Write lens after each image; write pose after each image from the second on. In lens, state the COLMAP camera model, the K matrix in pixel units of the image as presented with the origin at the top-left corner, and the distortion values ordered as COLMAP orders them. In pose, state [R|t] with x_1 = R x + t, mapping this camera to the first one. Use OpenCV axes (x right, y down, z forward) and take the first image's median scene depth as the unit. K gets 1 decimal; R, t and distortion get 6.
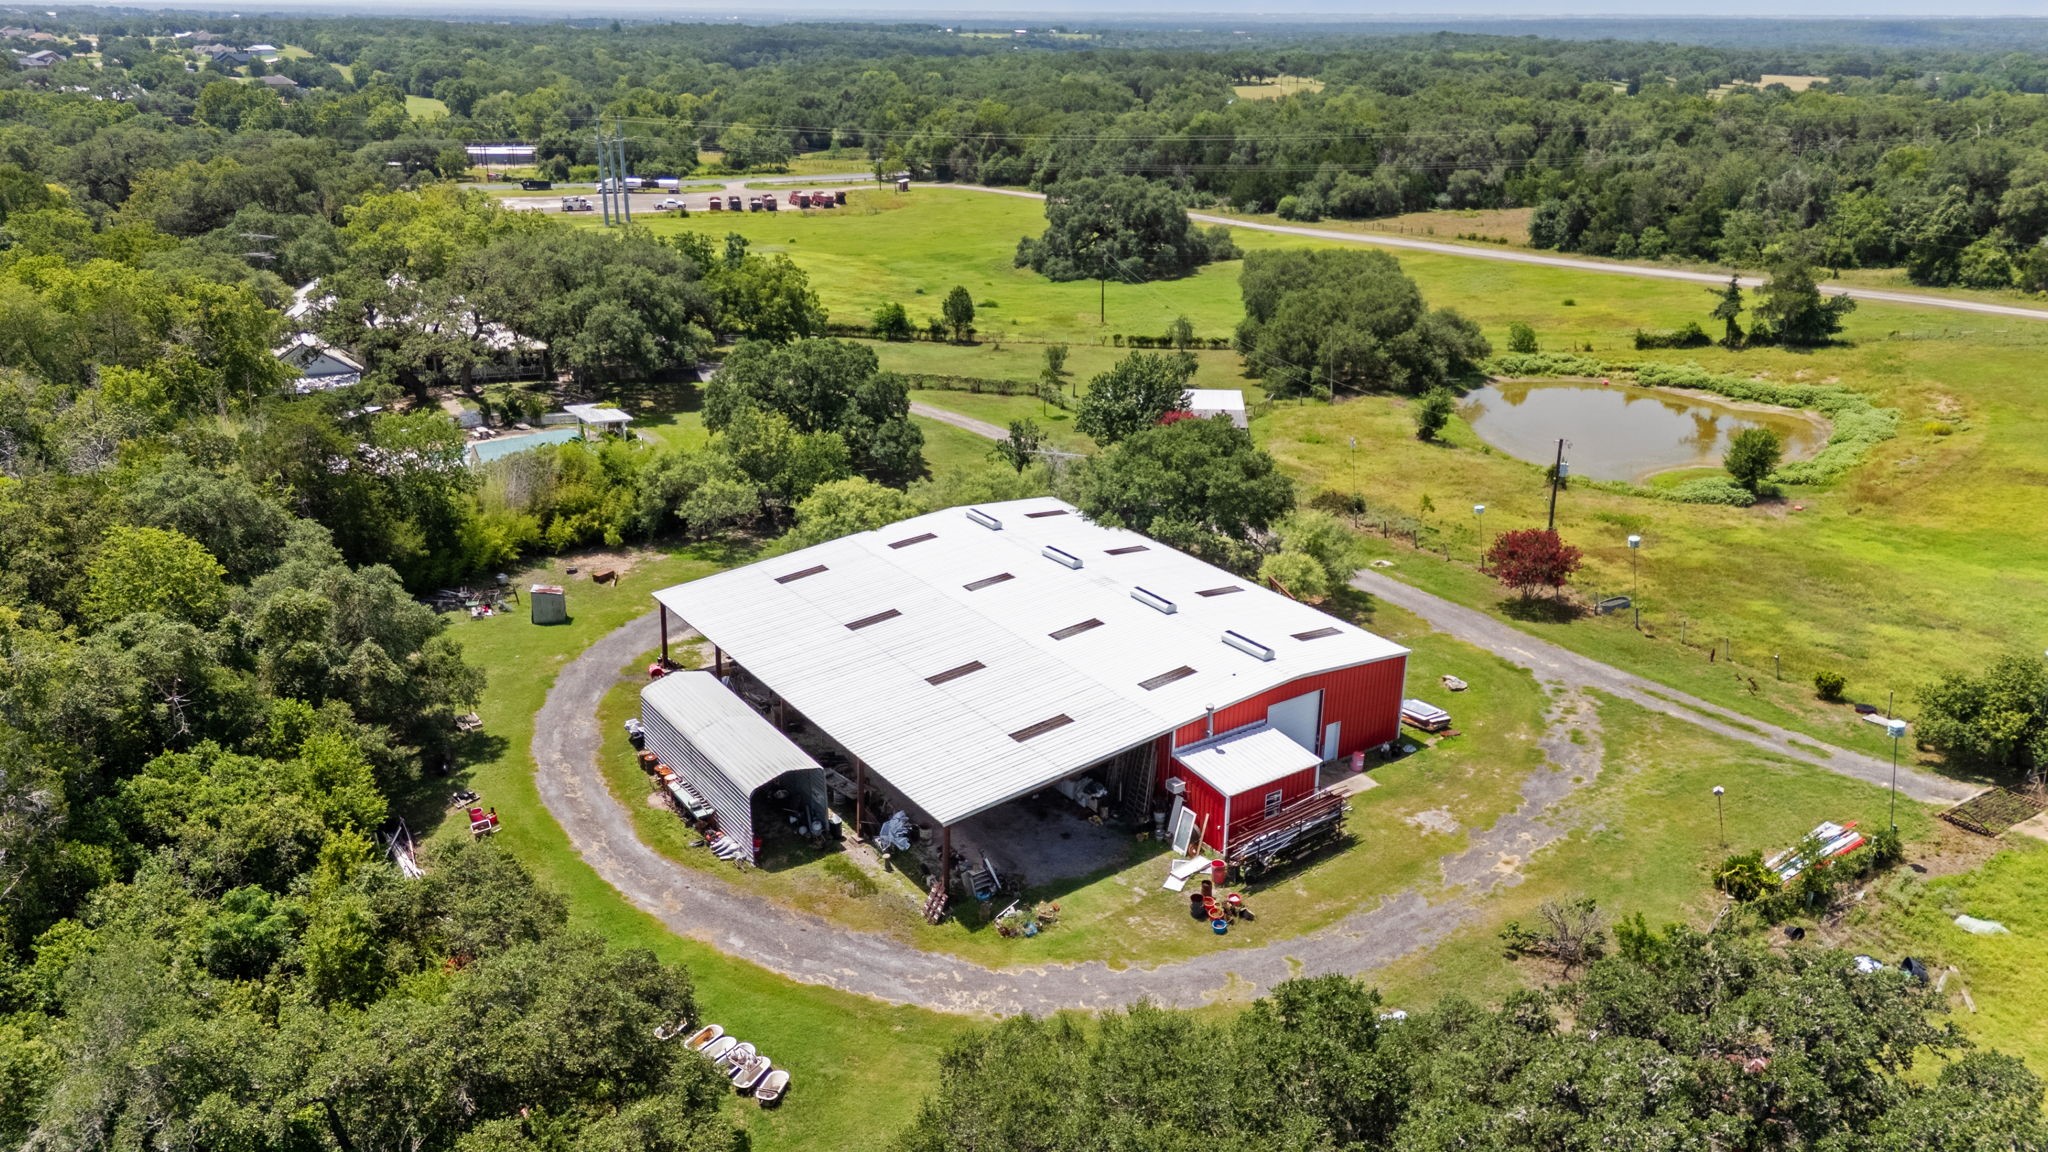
lens RADIAL K [[1571.1, 0, 1024.0], [0, 1571.1, 576.0], [0, 0, 1]] dist [0.101116, -0.074668]
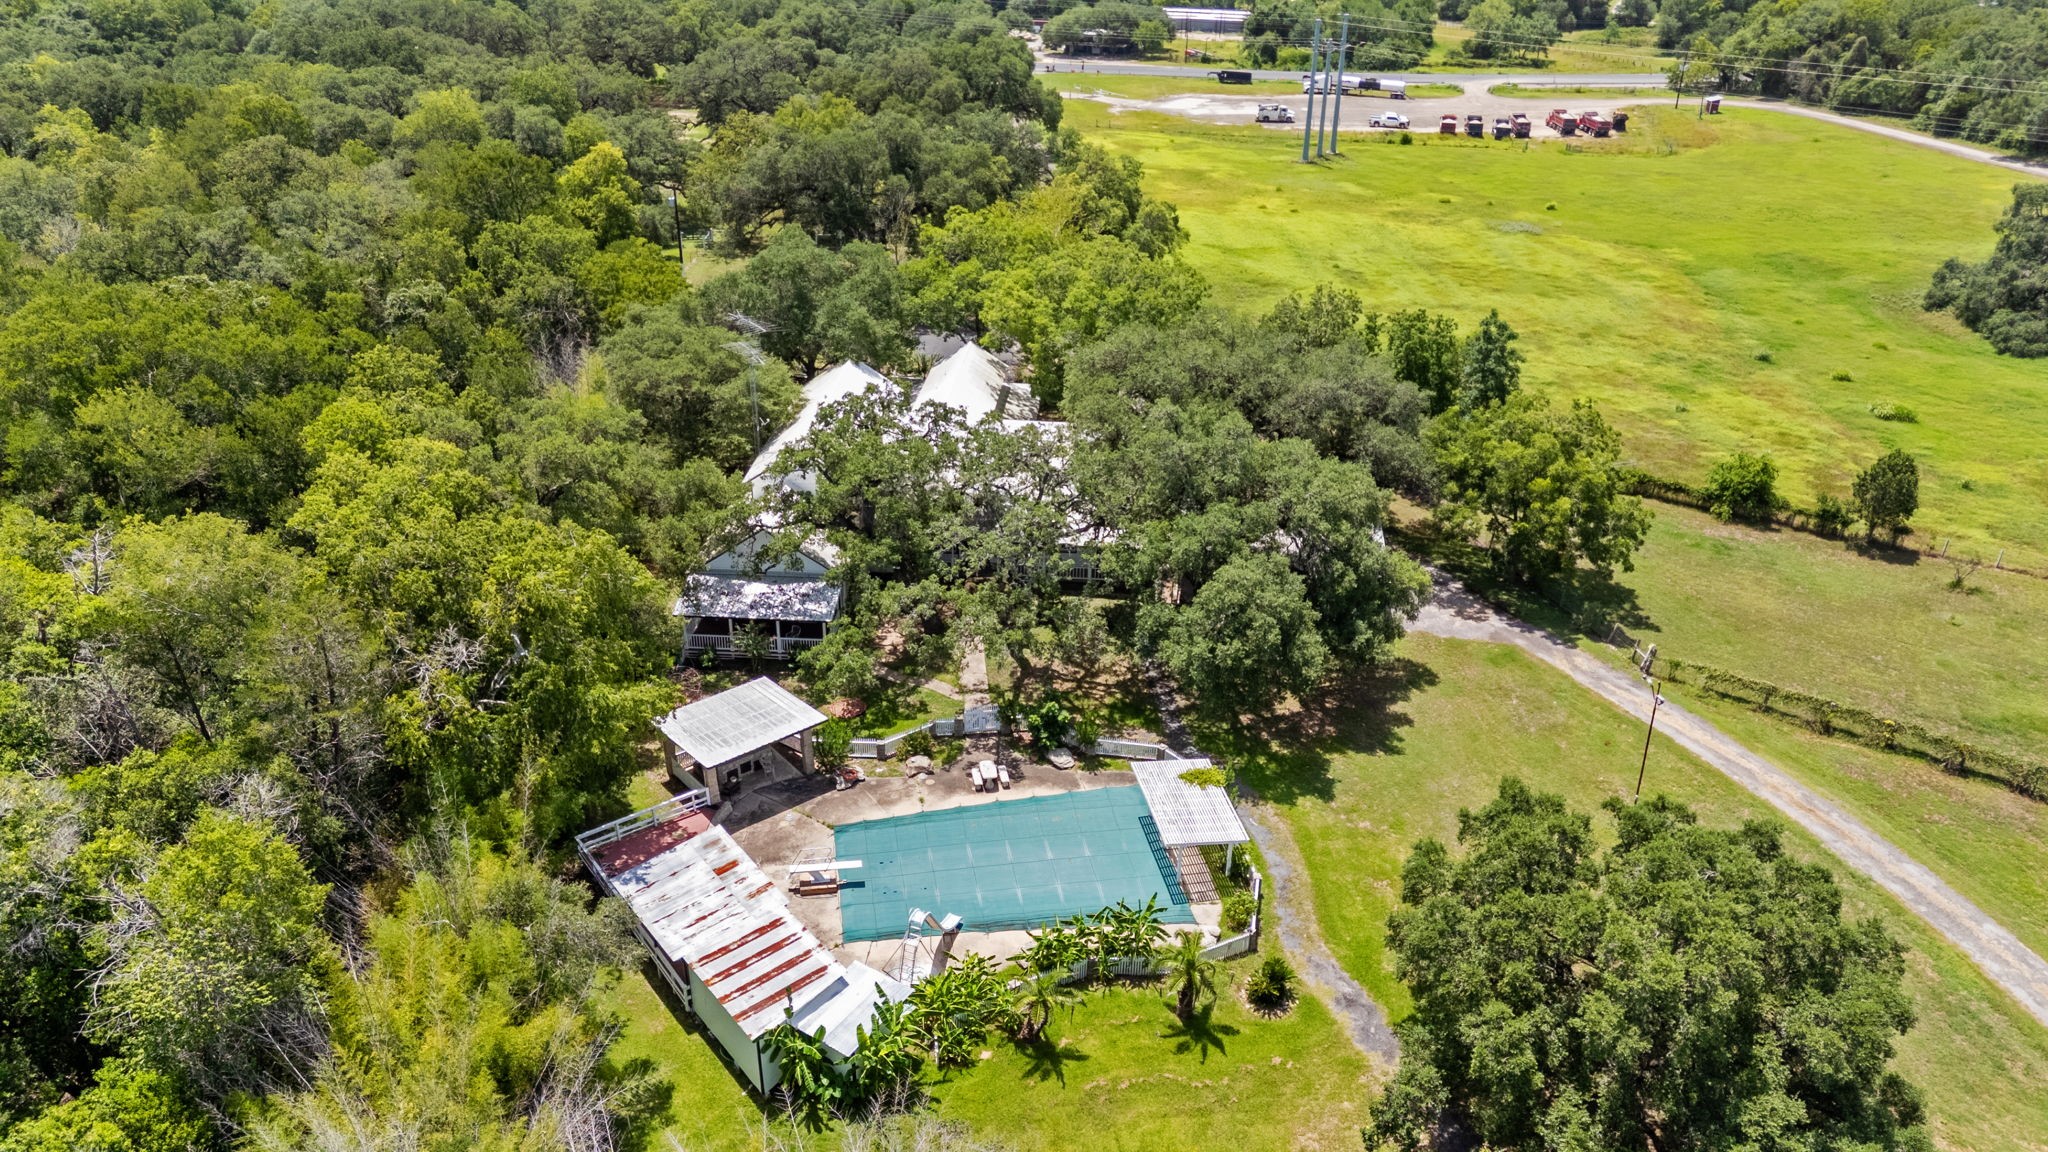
lens RADIAL K [[1571.1, 0, 1024.0], [0, 1571.1, 576.0], [0, 0, 1]] dist [0.101116, -0.074668]
pose [[0.909222, 0.188049, -0.371420, -0.051658], [-0.150066, 0.980233, 0.128935, -0.085603], [0.388324, -0.061493, 0.919469, 0.187980]]
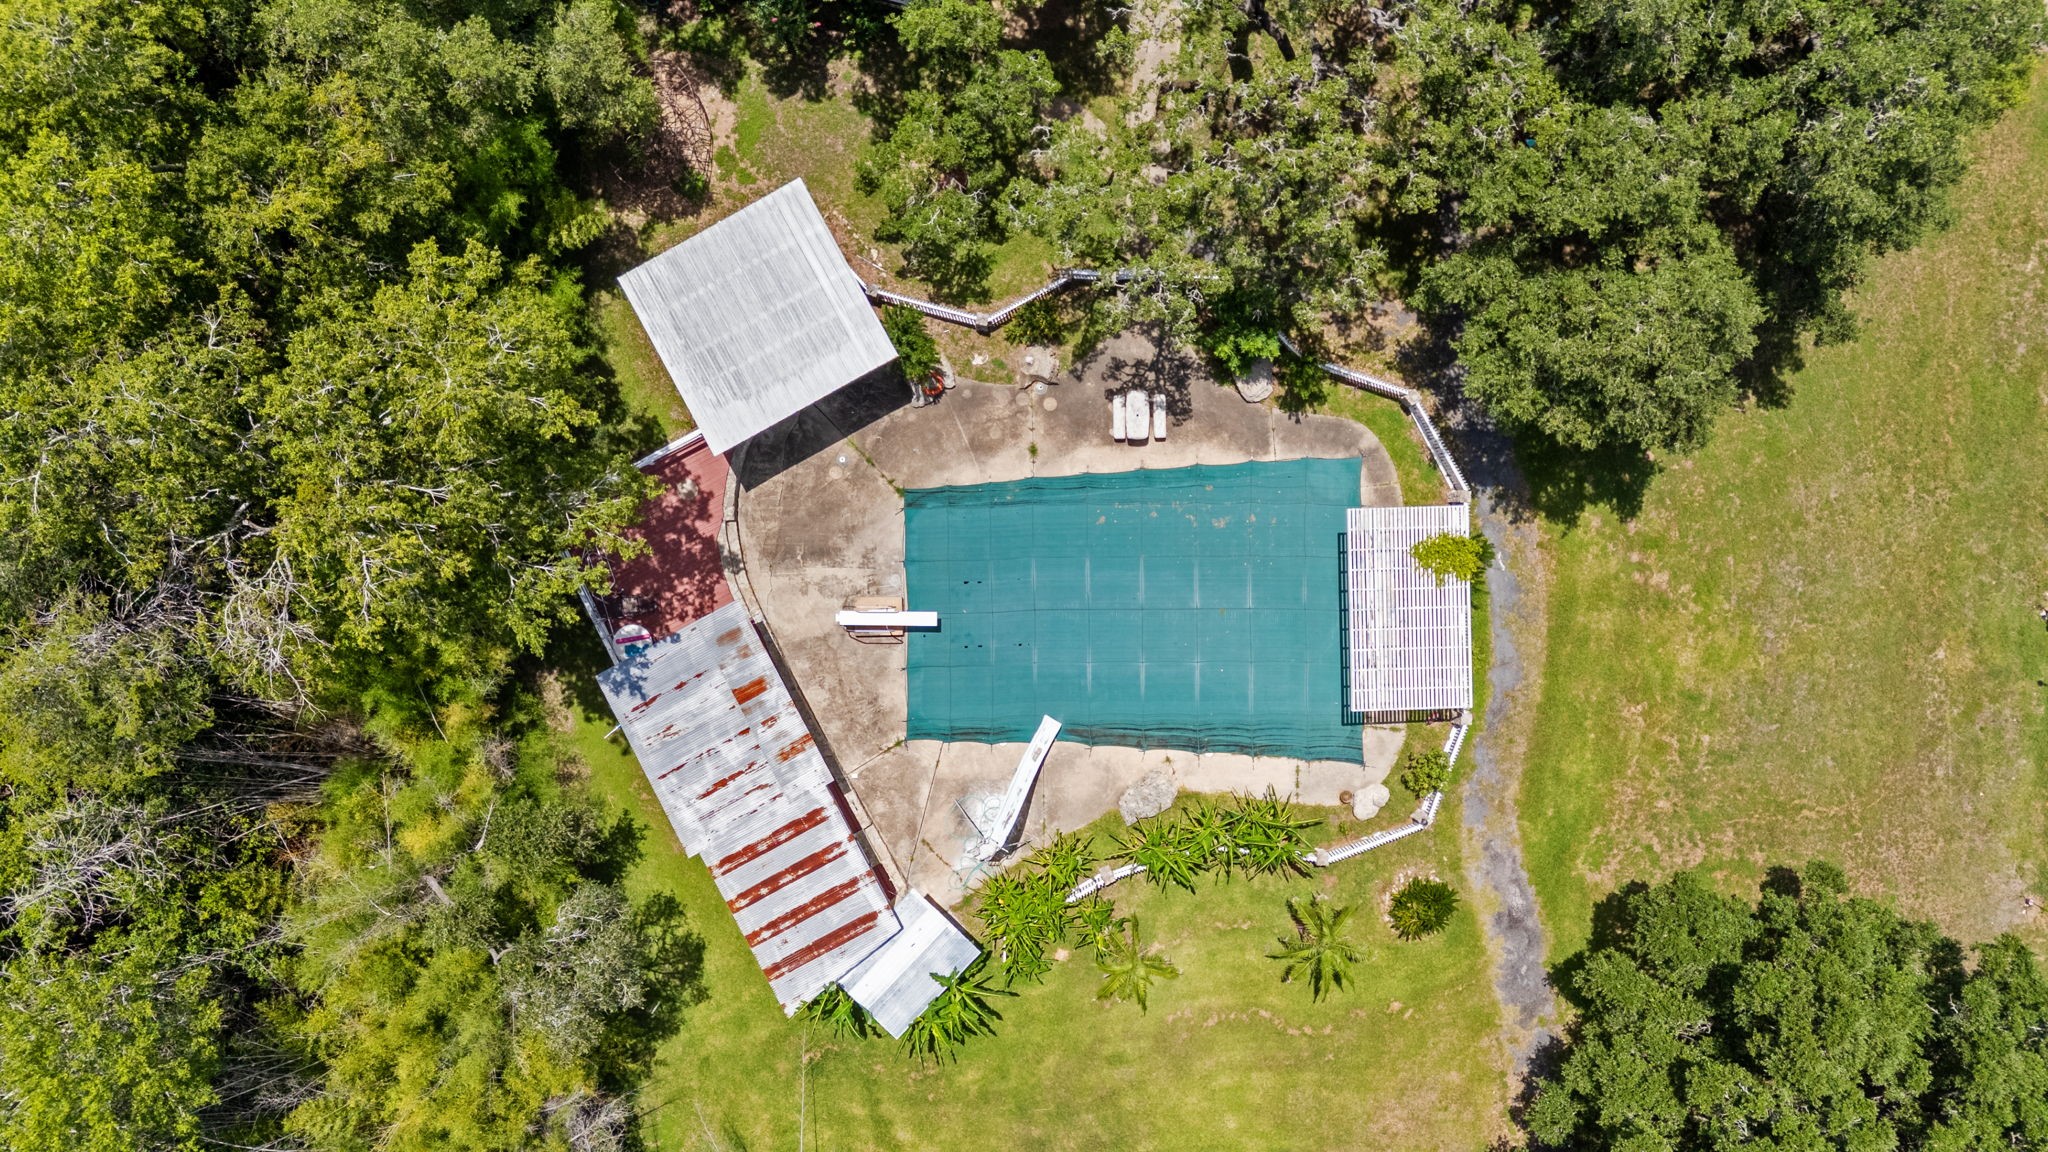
lens RADIAL K [[1571.1, 0, 1024.0], [0, 1571.1, 576.0], [0, 0, 1]] dist [0.101116, -0.074668]
pose [[0.835852, 0.548585, 0.020127, -0.125933], [-0.206856, 0.280791, 0.937212, -0.151190], [0.508489, -0.787534, 0.348178, 0.302465]]
